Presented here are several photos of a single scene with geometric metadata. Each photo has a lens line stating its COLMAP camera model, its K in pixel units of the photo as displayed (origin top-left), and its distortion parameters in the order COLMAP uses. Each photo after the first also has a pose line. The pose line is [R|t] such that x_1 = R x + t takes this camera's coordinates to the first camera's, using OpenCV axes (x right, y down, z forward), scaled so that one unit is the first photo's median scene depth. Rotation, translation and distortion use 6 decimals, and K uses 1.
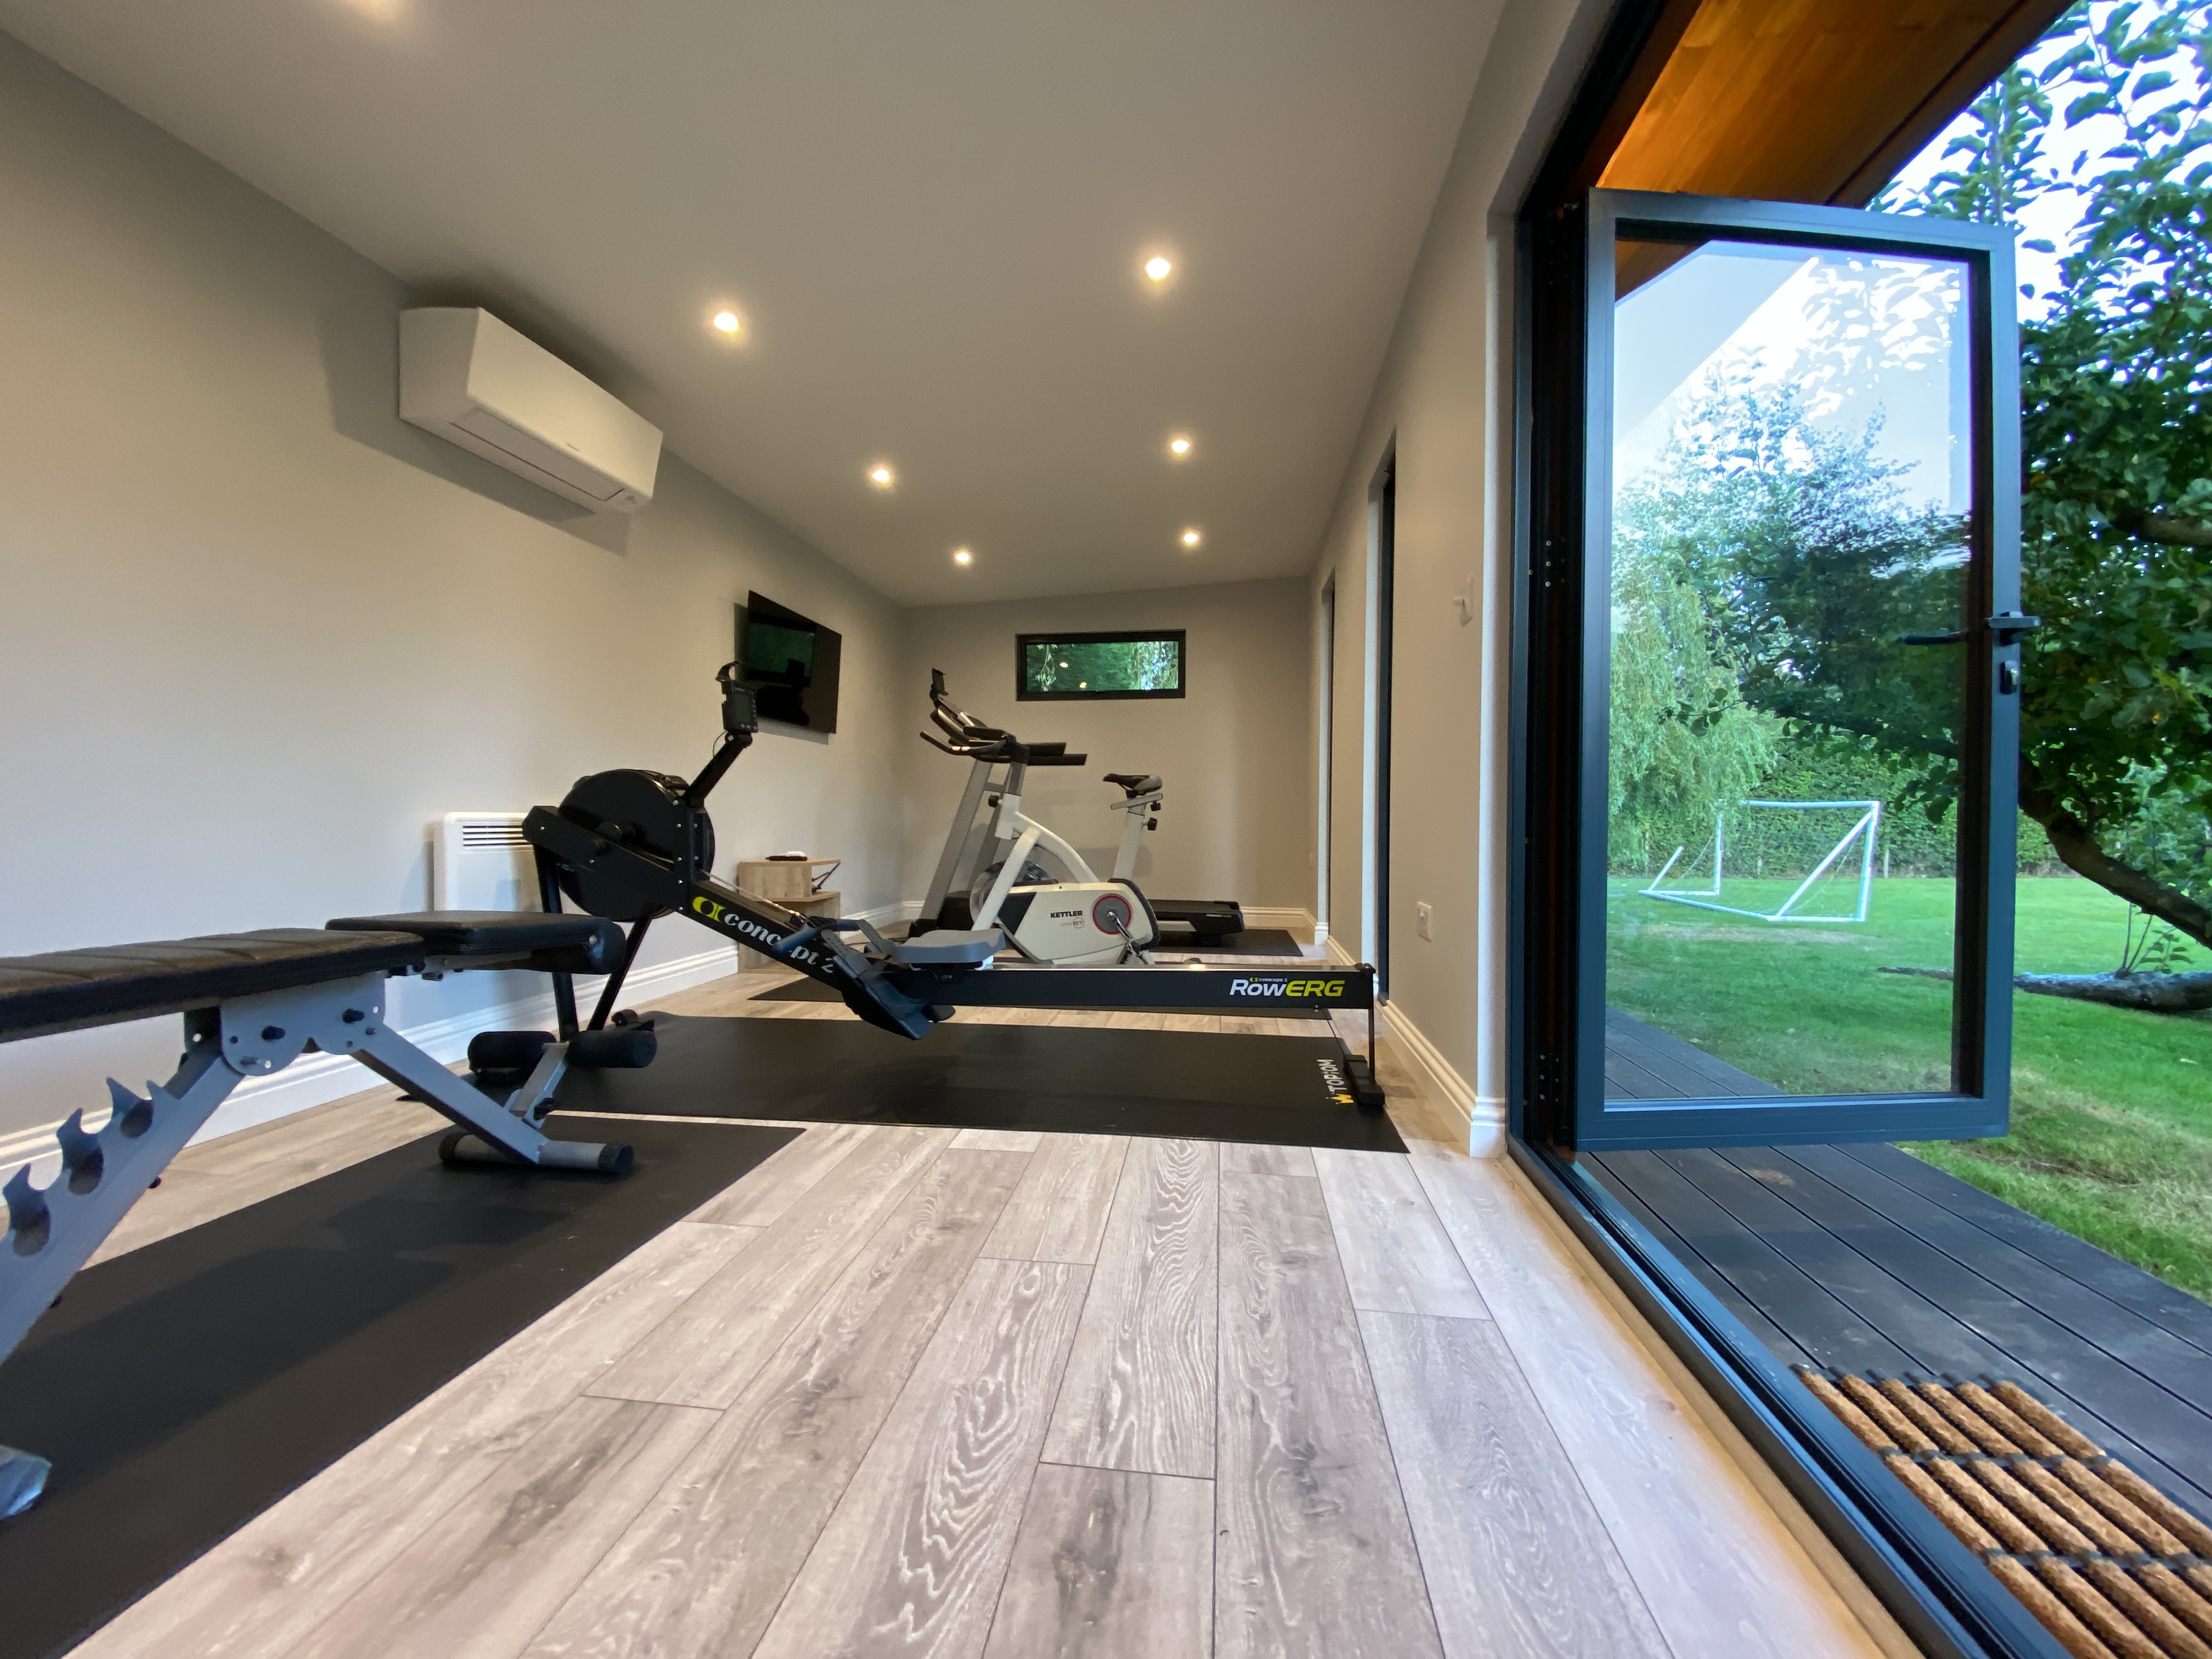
lens RADIAL K [[881.0, 0, 1097.5], [0, 881.0, 849.2], [0, 0, 1]] dist [0.017599, -0.017851]
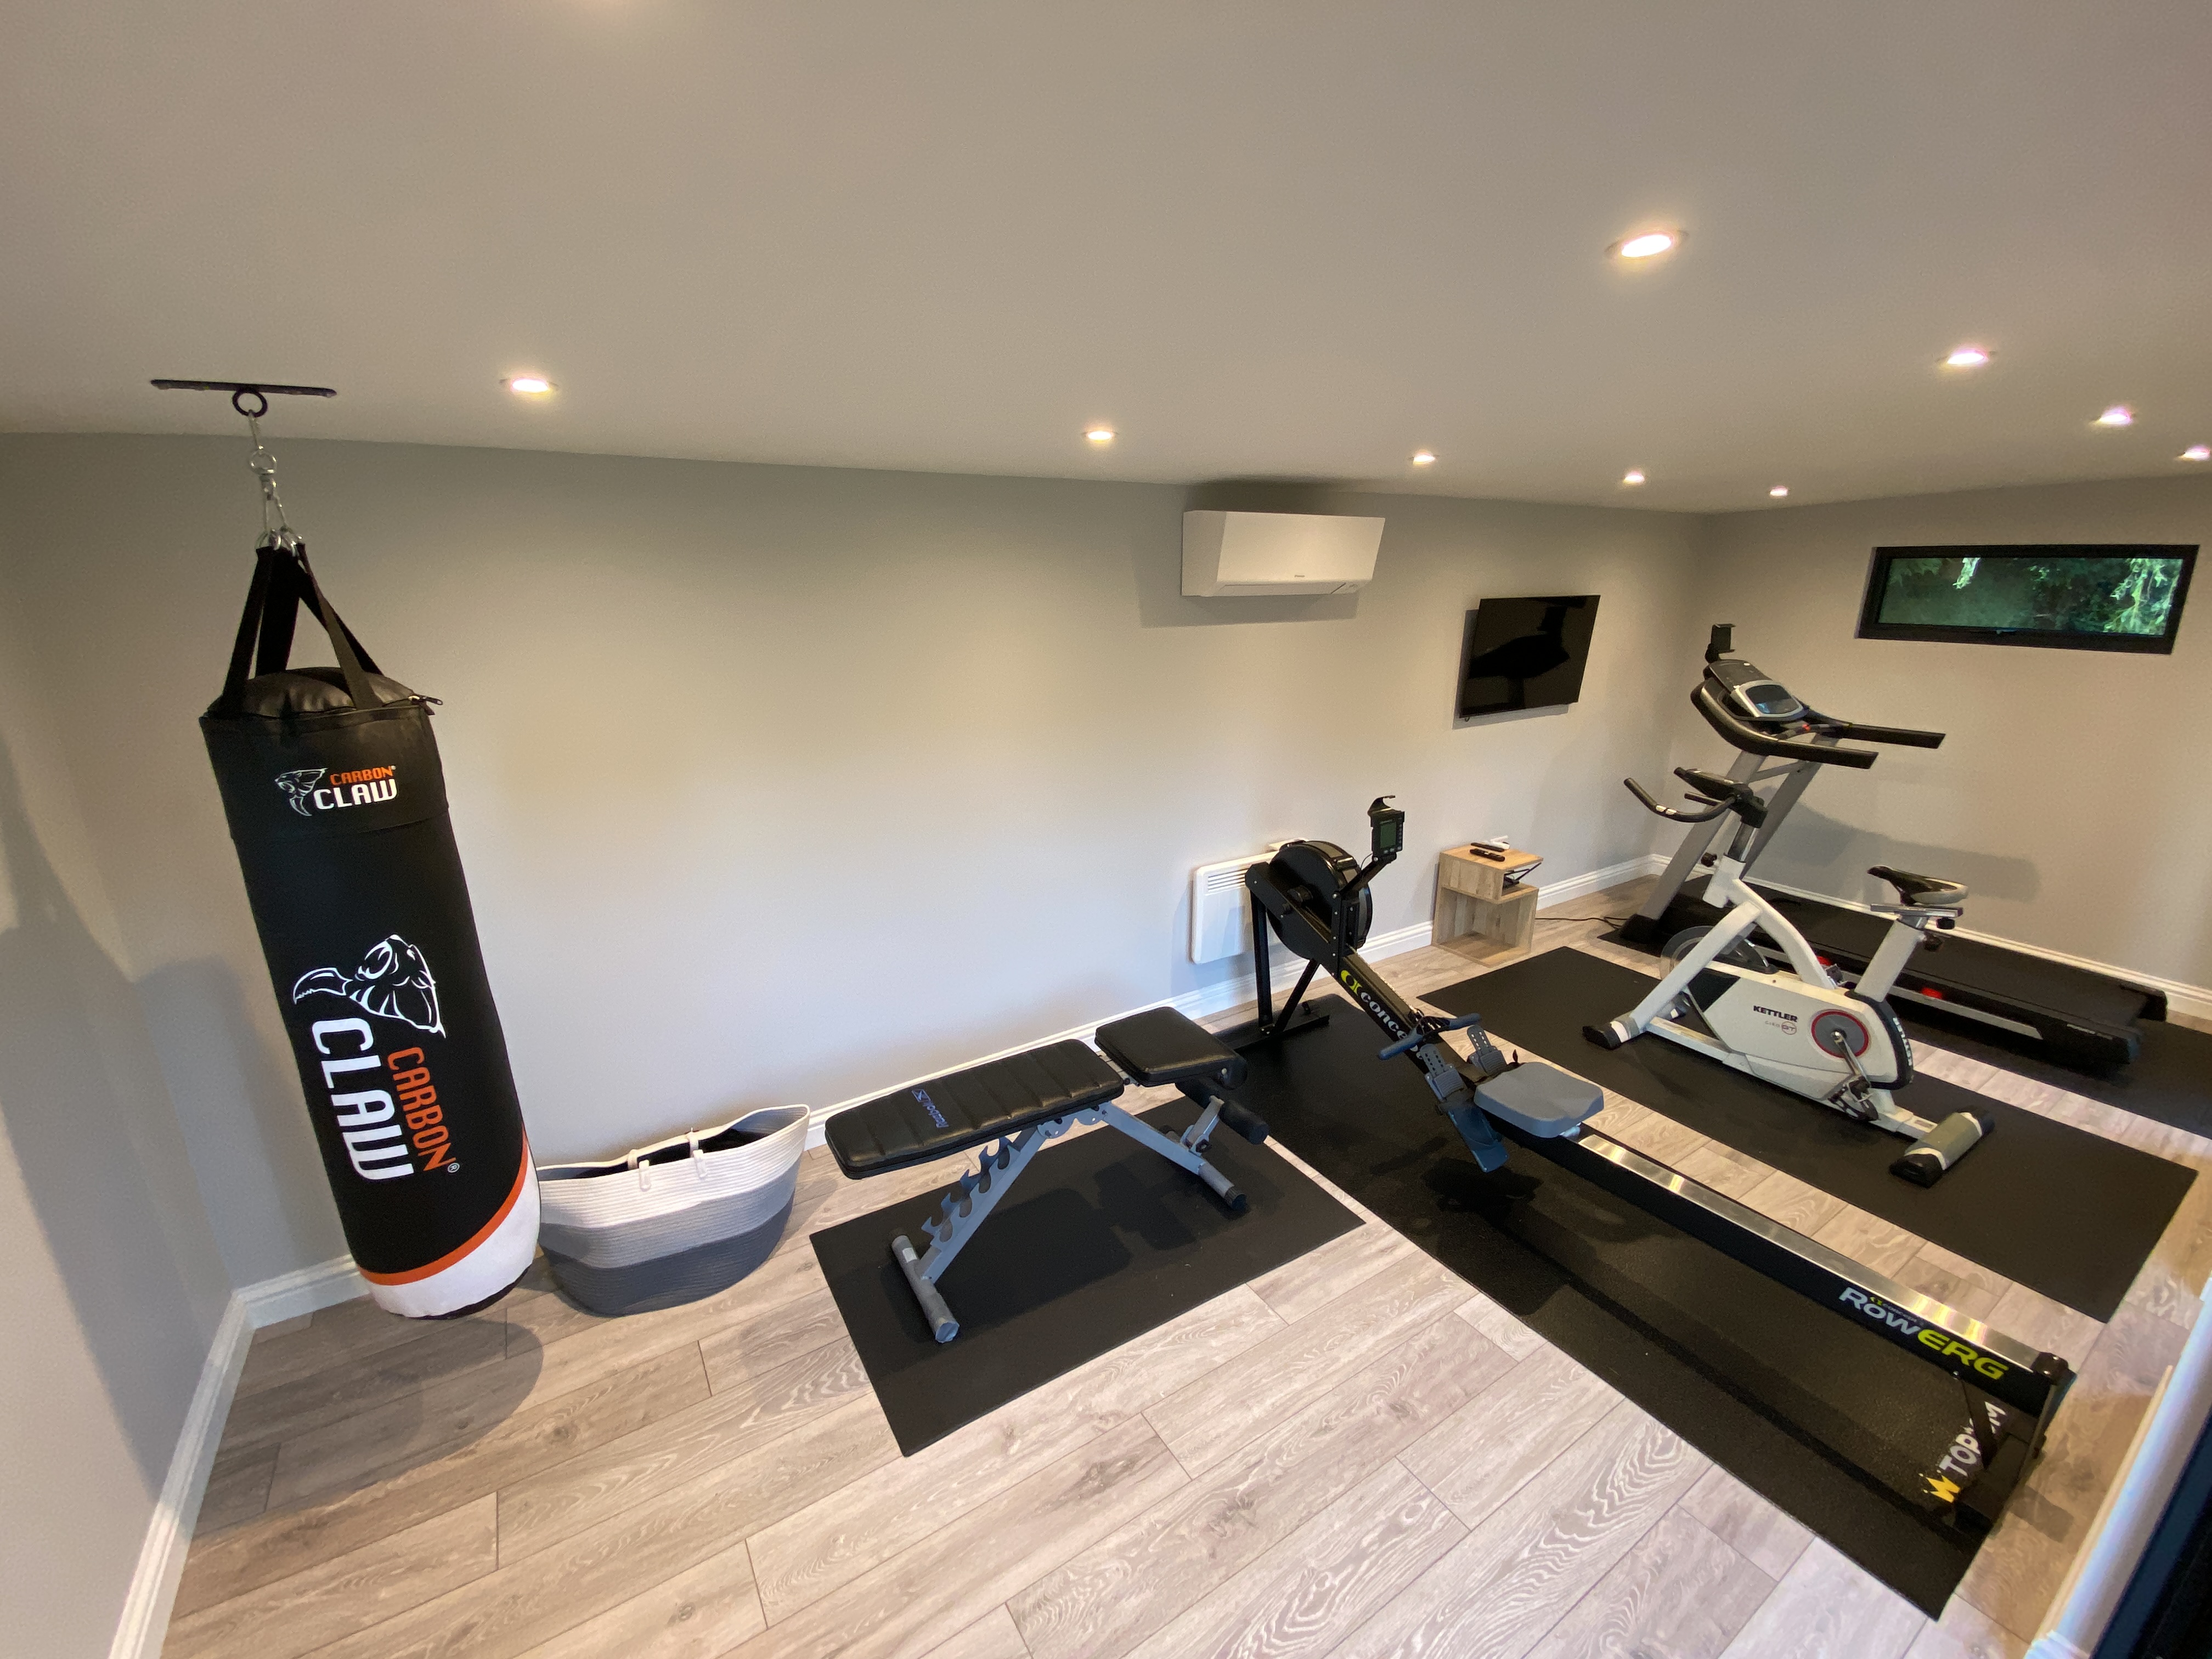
lens RADIAL K [[896.3, 0, 1101.2], [0, 896.3, 839.8], [0, 0, 1]] dist [0.017600, -0.018172]
pose [[0.649586, 0.202910, -0.732711, 0.281947], [-0.020490, 0.968050, 0.249917, -0.569735], [0.760012, -0.147329, 0.632990, -0.048646]]
